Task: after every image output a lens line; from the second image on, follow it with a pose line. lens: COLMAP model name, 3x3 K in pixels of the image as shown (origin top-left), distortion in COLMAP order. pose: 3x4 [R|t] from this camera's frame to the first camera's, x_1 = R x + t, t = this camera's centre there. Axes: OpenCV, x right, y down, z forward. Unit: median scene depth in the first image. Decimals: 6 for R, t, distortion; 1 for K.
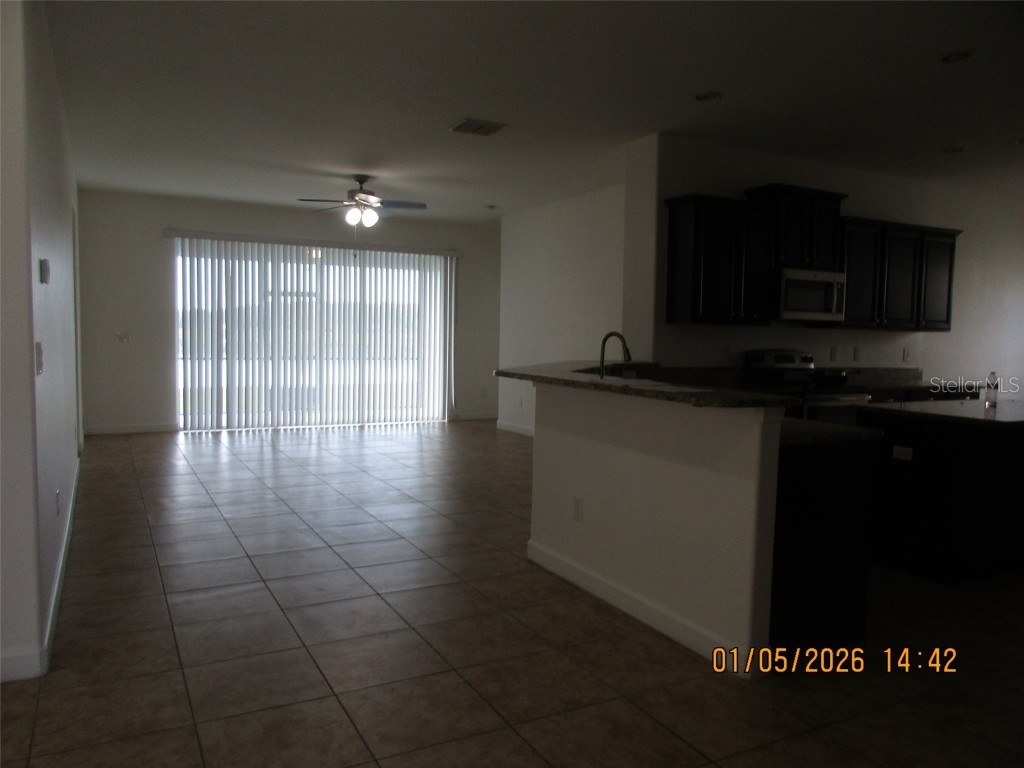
lens RADIAL K [[770.3, 0, 526.5], [0, 770.3, 385.1], [0, 0, 1]] dist [-0.004923, -0.005836]
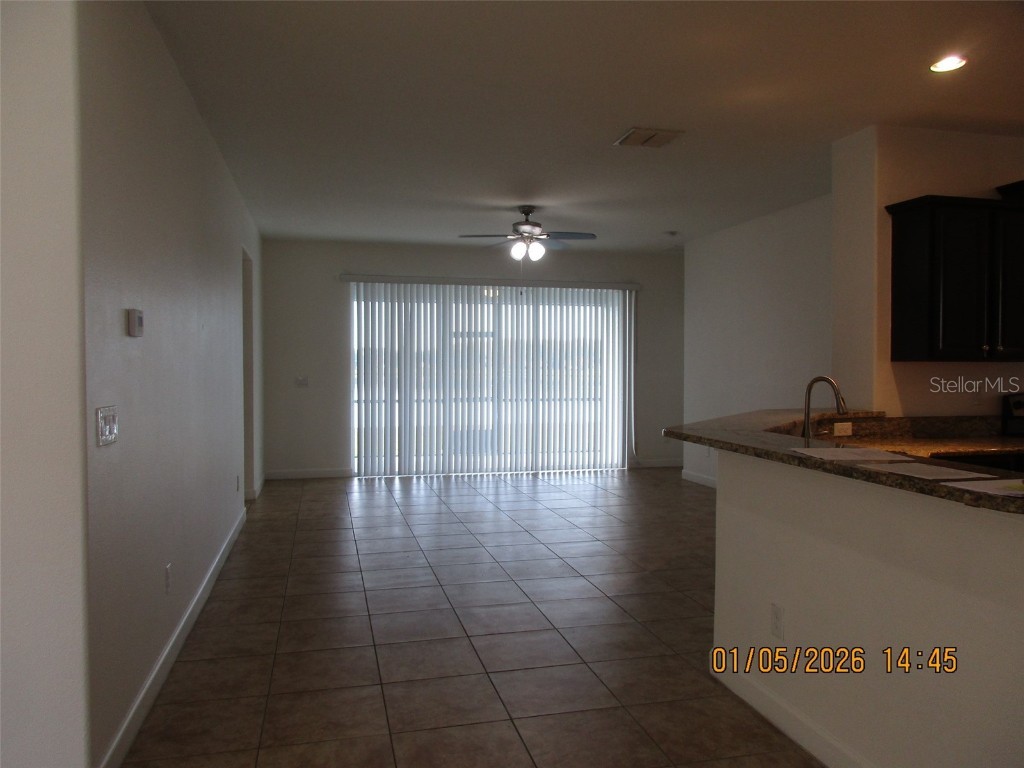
lens RADIAL K [[770.3, 0, 524.5], [0, 770.3, 380.9], [0, 0, 1]] dist [-0.004923, -0.005836]
pose [[0.968751, -0.013589, -0.247662, 0.007834], [0.001138, 0.998731, -0.050350, -0.013570], [0.248032, 0.048495, 0.967537, 0.095110]]
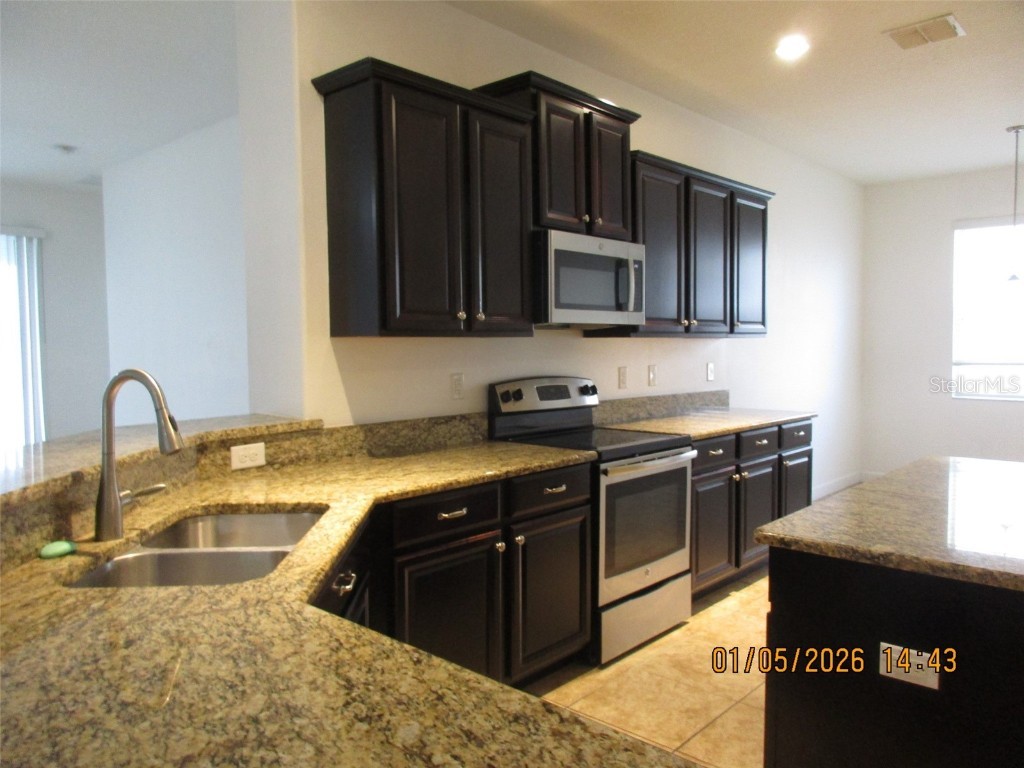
lens RADIAL K [[770.3, 0, 513.7], [0, 770.3, 378.8], [0, 0, 1]] dist [-0.004923, -0.005836]
pose [[0.946800, -0.043359, 0.318889, 0.086752], [0.049590, 0.998704, -0.011442, -0.027554], [-0.317980, 0.026647, 0.947723, 0.325183]]
